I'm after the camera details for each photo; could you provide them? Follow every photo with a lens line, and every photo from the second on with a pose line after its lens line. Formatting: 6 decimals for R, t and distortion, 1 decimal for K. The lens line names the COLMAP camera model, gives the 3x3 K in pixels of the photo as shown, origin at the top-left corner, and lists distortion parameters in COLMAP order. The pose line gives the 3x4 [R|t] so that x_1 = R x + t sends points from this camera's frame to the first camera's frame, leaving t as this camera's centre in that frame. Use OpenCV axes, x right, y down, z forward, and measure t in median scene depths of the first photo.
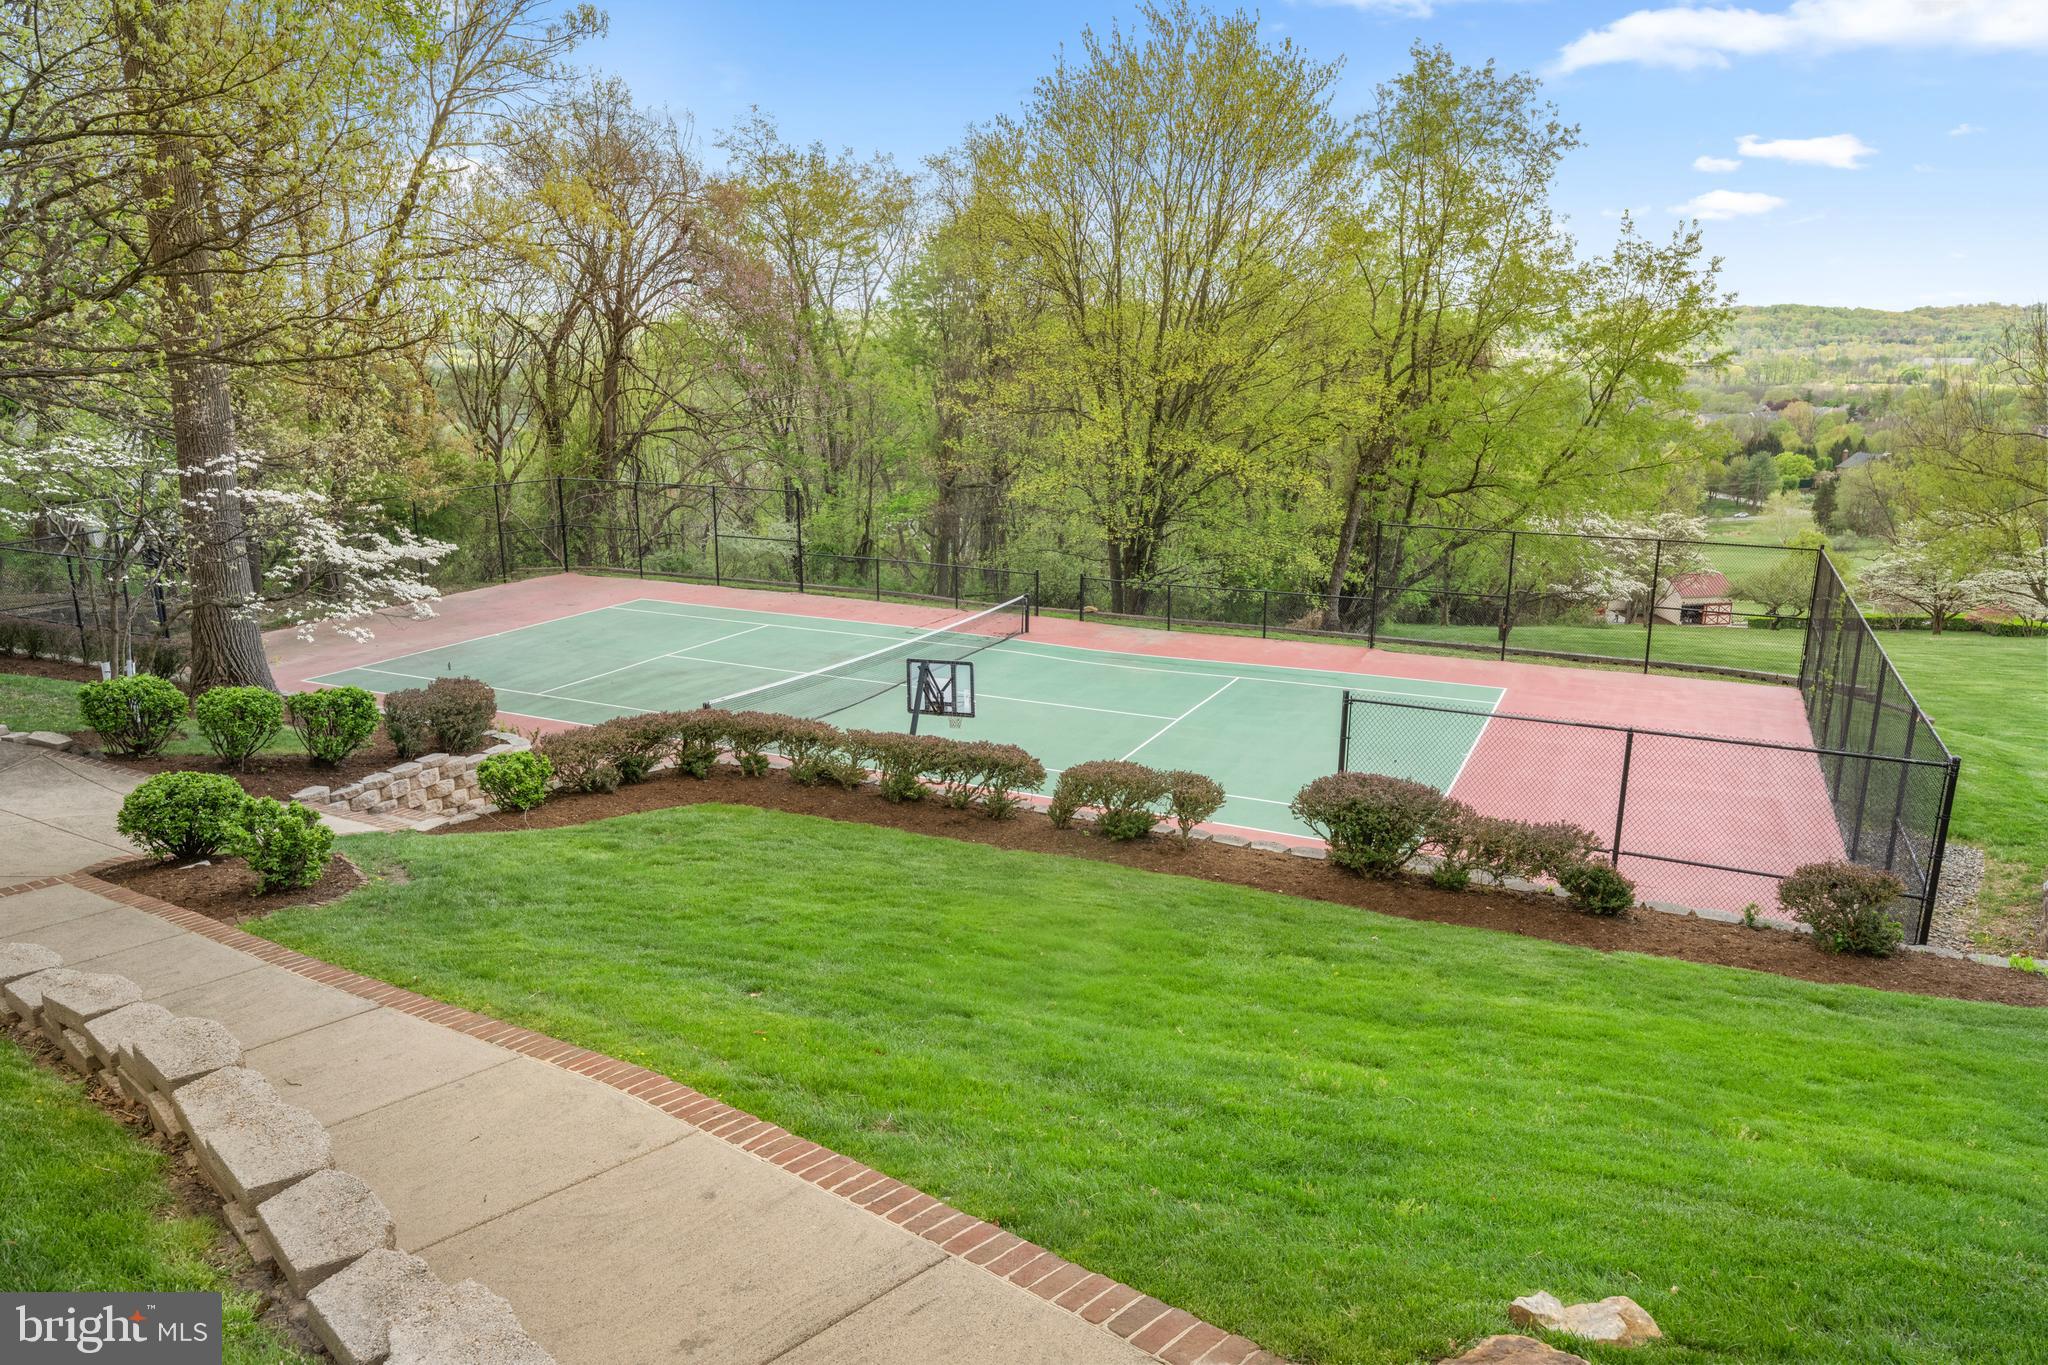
lens RADIAL K [[1348.7, 0, 1024.0], [0, 1348.7, 682.5], [0, 0, 1]] dist [0.002023, 0.005001]
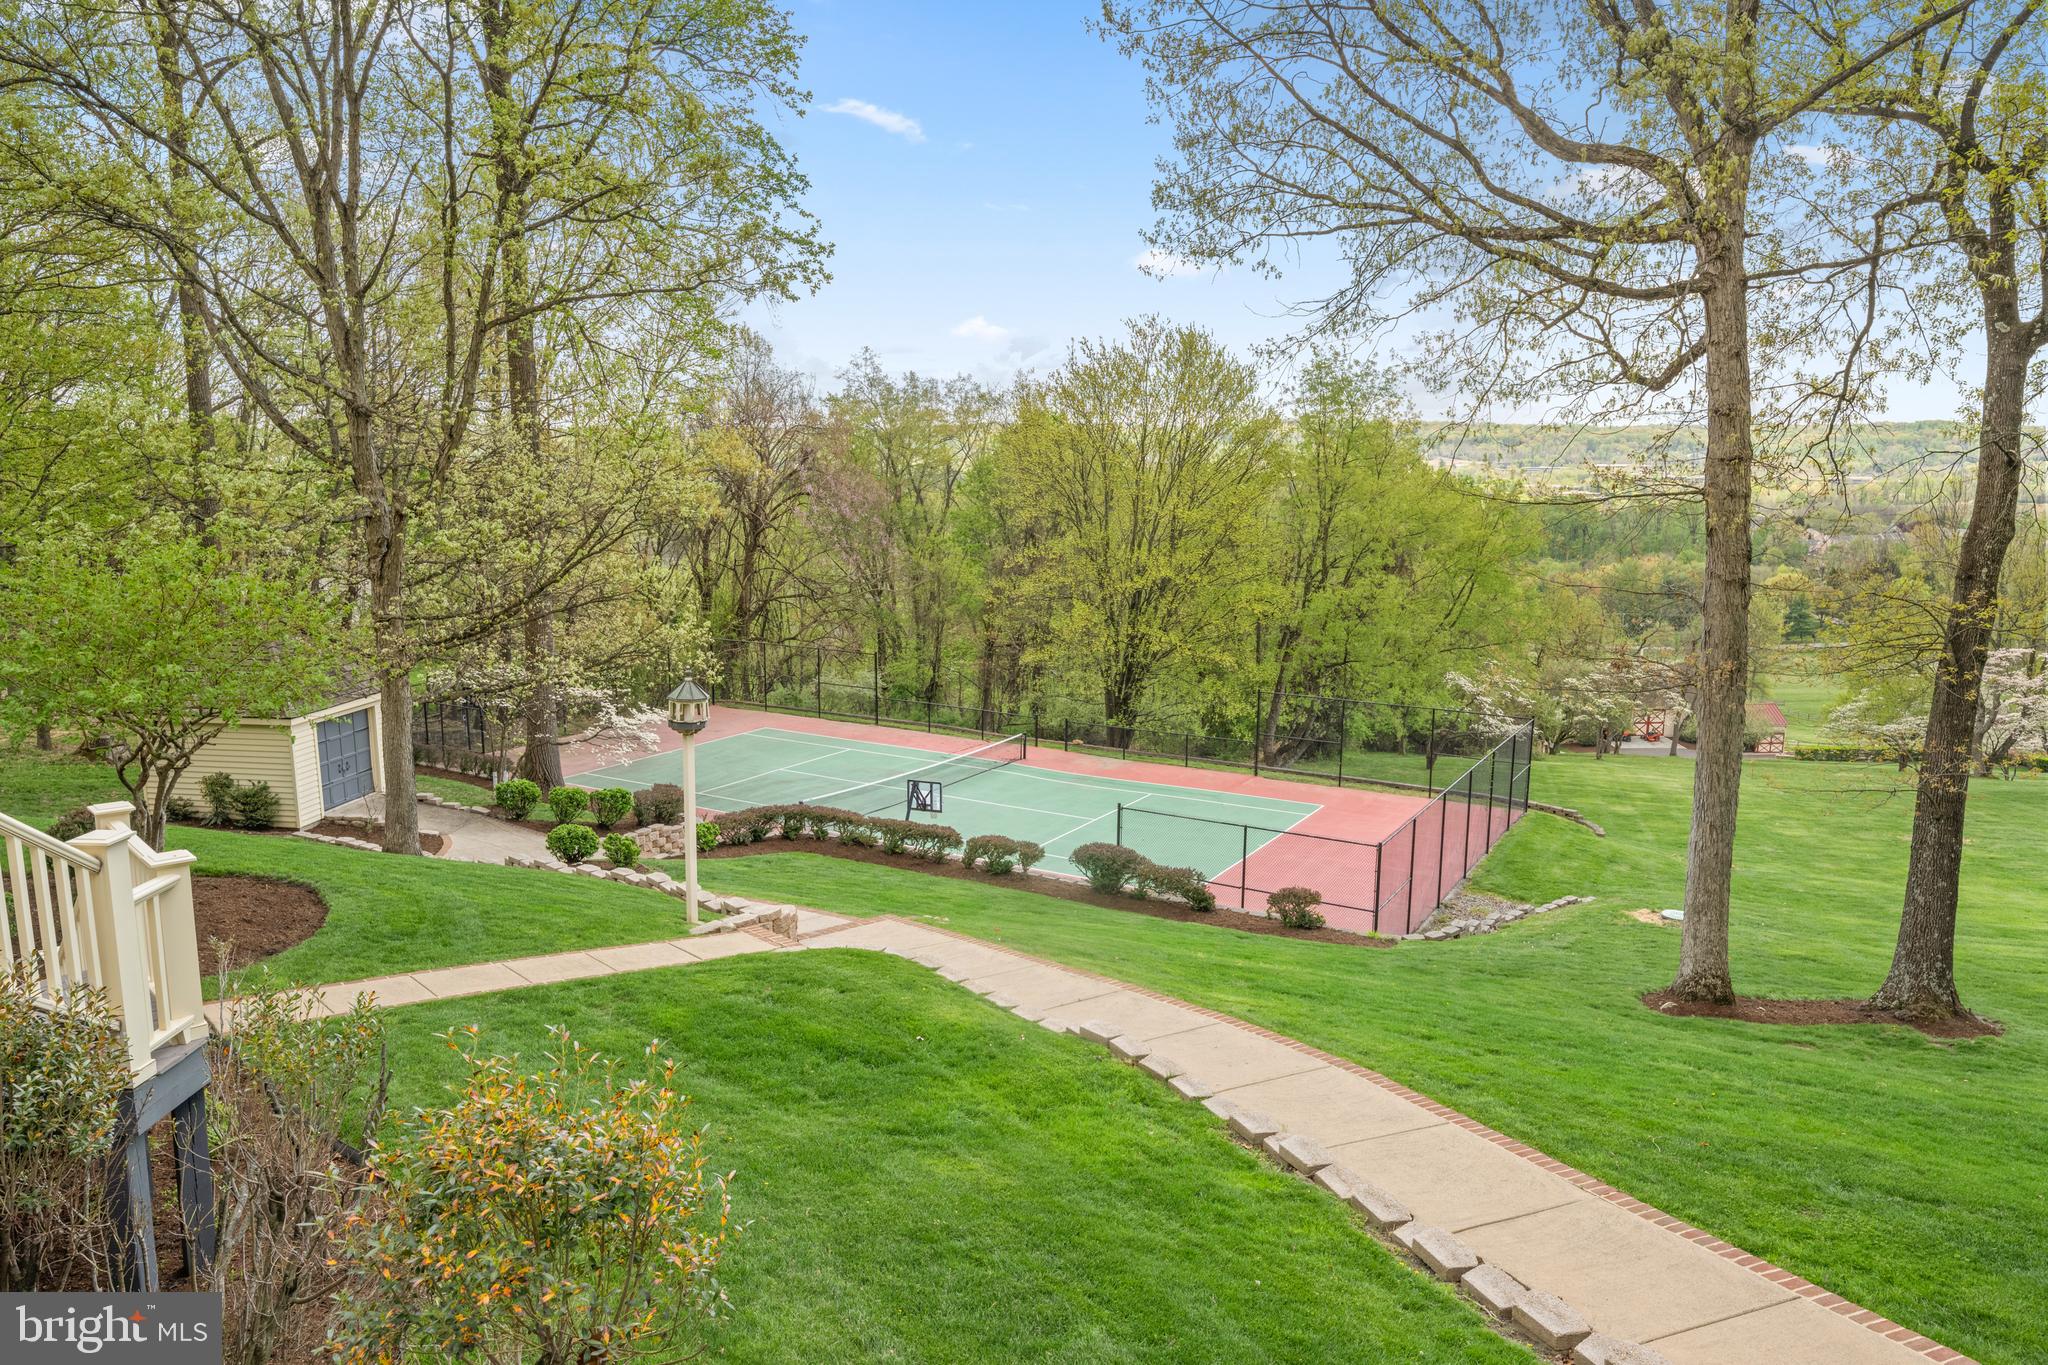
lens RADIAL K [[1348.7, 0, 1024.0], [0, 1348.7, 682.5], [0, 0, 1]] dist [0.002023, 0.005001]
pose [[0.996229, 0.018844, -0.084691, 0.249137], [-0.025466, 0.996643, -0.077805, -0.011857], [0.082941, 0.079669, 0.993365, -0.906352]]
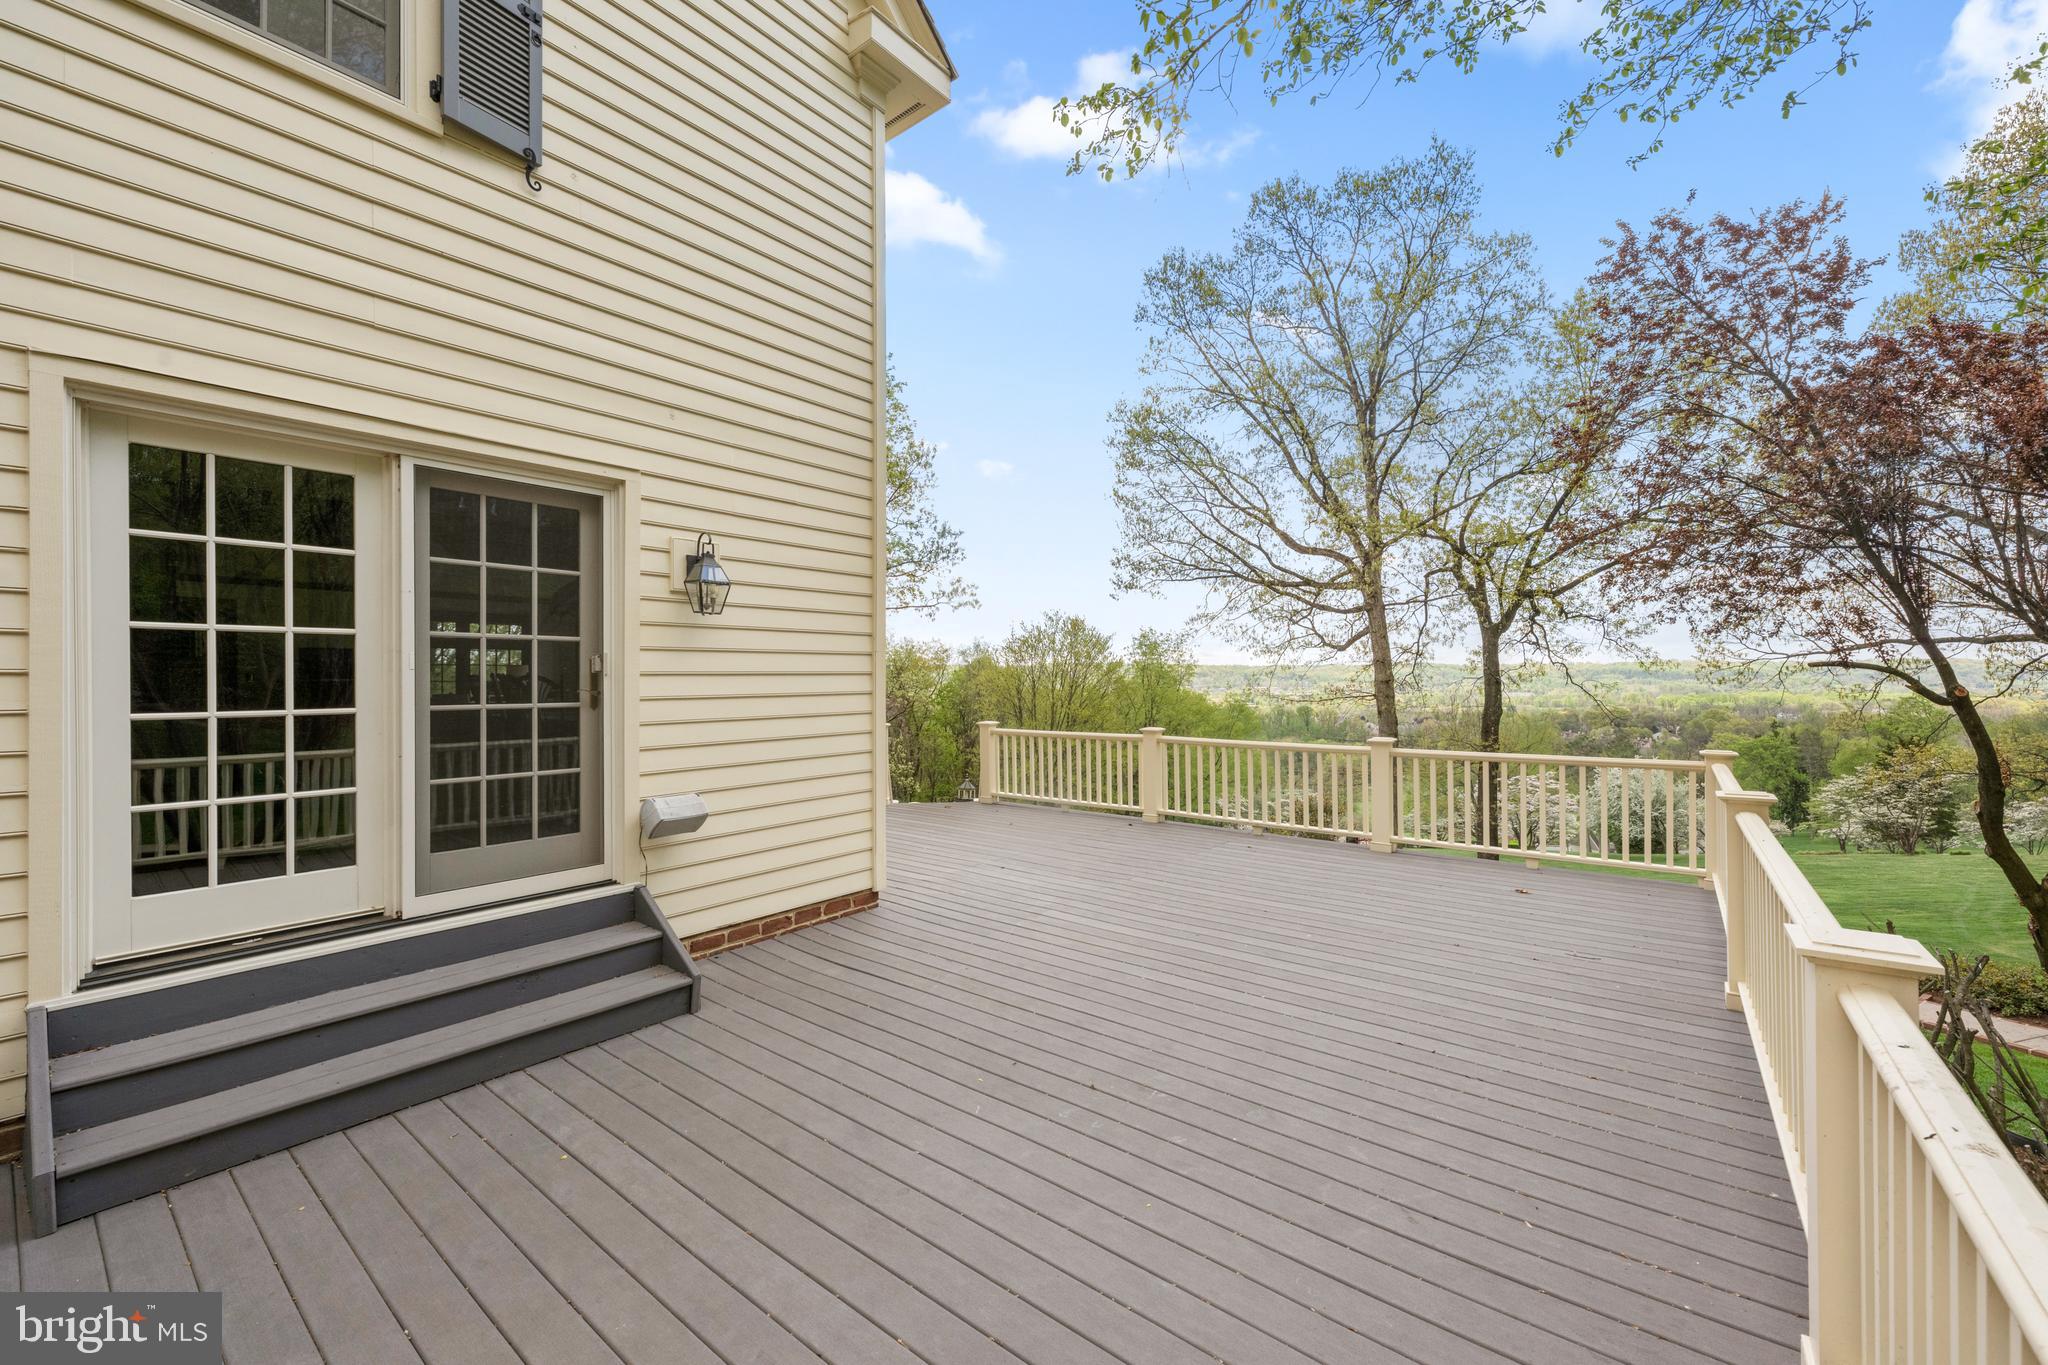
lens RADIAL K [[808.2, 0, 1024.0], [0, 808.2, 682.5], [0, 0, 1]] dist [-0.000377, 0.000008]
pose [[0.999338, -0.000657, 0.036377, -0.019280], [0.009533, 0.969629, -0.244395, 0.076711], [-0.035112, 0.244580, 0.968993, -1.238820]]
